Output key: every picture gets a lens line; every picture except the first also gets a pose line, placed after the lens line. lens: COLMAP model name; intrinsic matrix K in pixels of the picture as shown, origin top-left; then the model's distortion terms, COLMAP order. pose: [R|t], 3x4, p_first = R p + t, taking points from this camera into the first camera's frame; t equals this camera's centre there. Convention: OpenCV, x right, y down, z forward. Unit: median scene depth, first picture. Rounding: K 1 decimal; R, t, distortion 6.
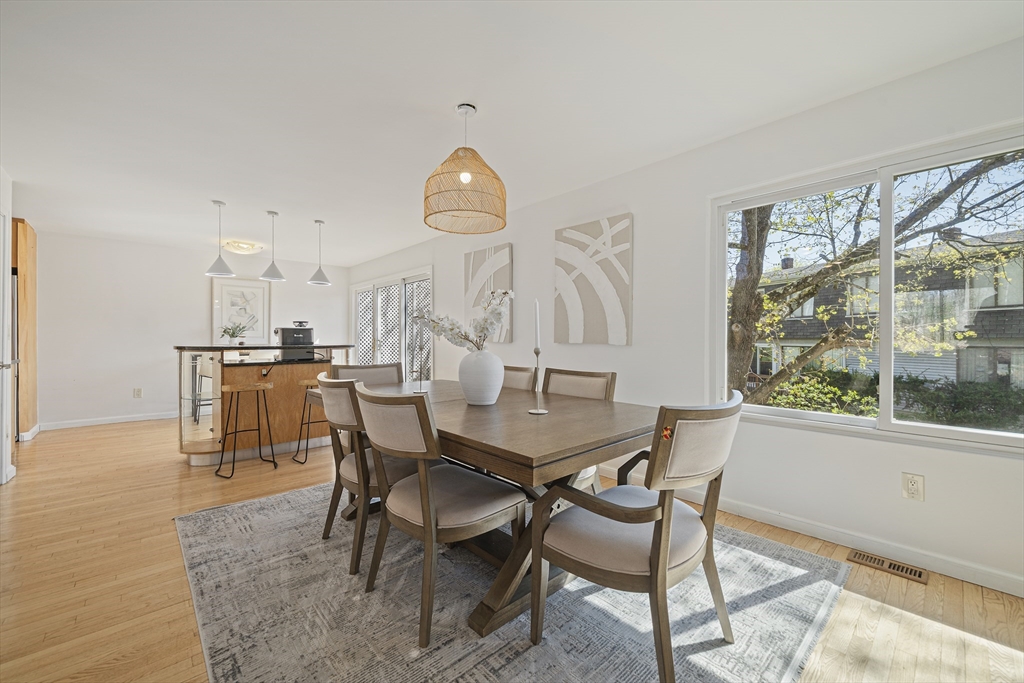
lens RADIAL K [[411.9, 0, 515.2], [0, 411.9, 338.7], [0, 0, 1]] dist [-0.001908, -0.000002]
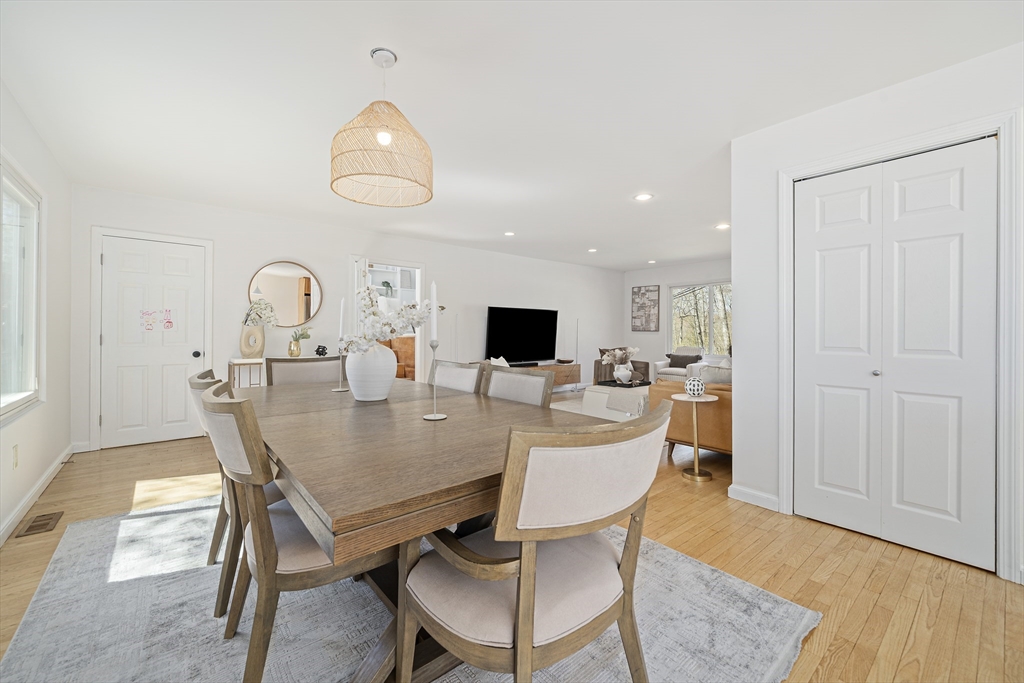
lens RADIAL K [[414.8, 0, 513.3], [0, 414.8, 332.8], [0, 0, 1]] dist [-0.000823, -0.000146]
pose [[-0.998753, -0.004152, 0.049747, -0.272771], [-0.003897, 0.999979, 0.005220, -0.001040], [-0.049768, 0.005020, -0.998748, 1.170378]]
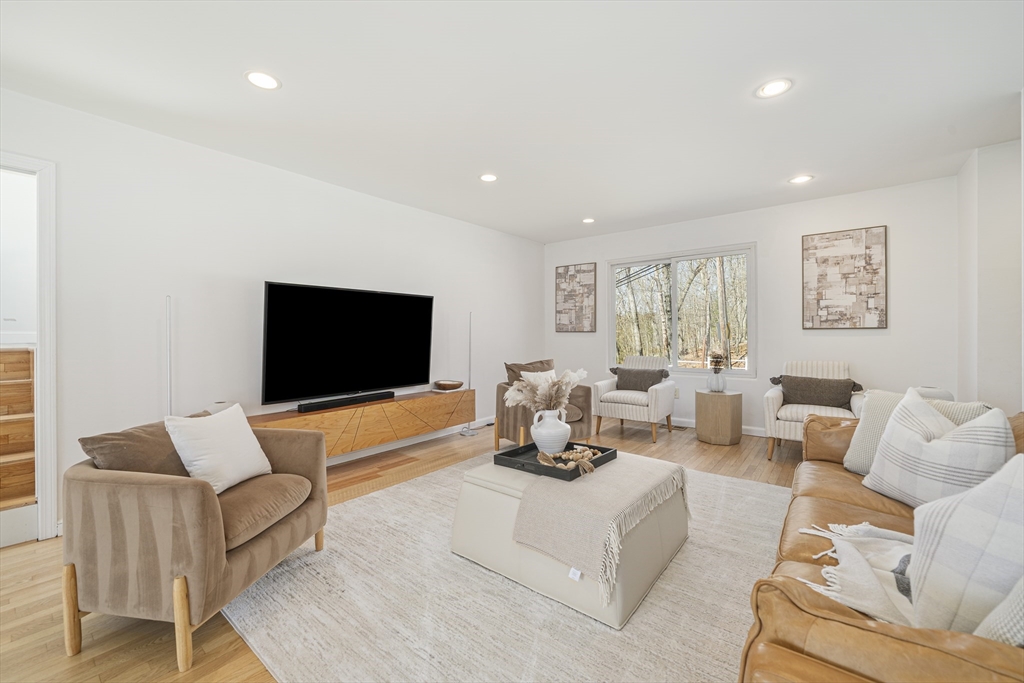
lens RADIAL K [[411.9, 0, 515.2], [0, 411.9, 338.7], [0, 0, 1]] dist [-0.001908, -0.000002]
pose [[-0.988106, 0.007087, -0.153611, -0.439780], [0.004803, 0.999872, 0.015240, -0.000596], [0.153699, 0.014321, -0.988014, 0.279532]]
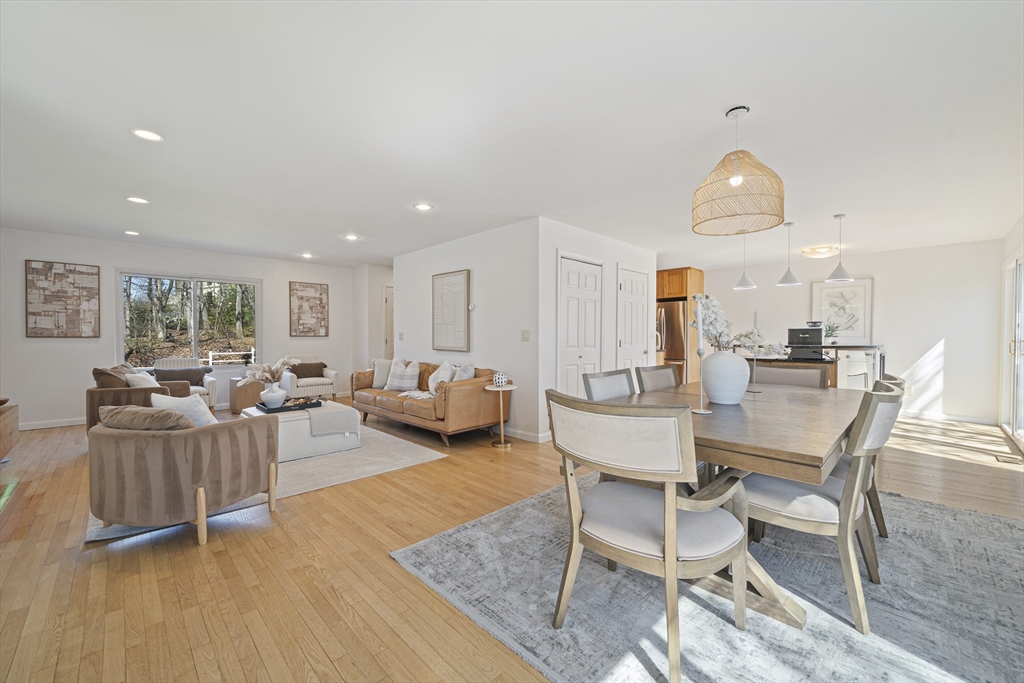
lens RADIAL K [[408.2, 0, 512.0], [0, 408.2, 341.5], [0, 0, 1]] dist [0.000641, 0.000041]
pose [[0.027166, 0.011758, -0.999562, 0.549817], [-0.000907, 0.999931, 0.011737, -0.004950], [0.999631, 0.000588, 0.027174, 0.266268]]
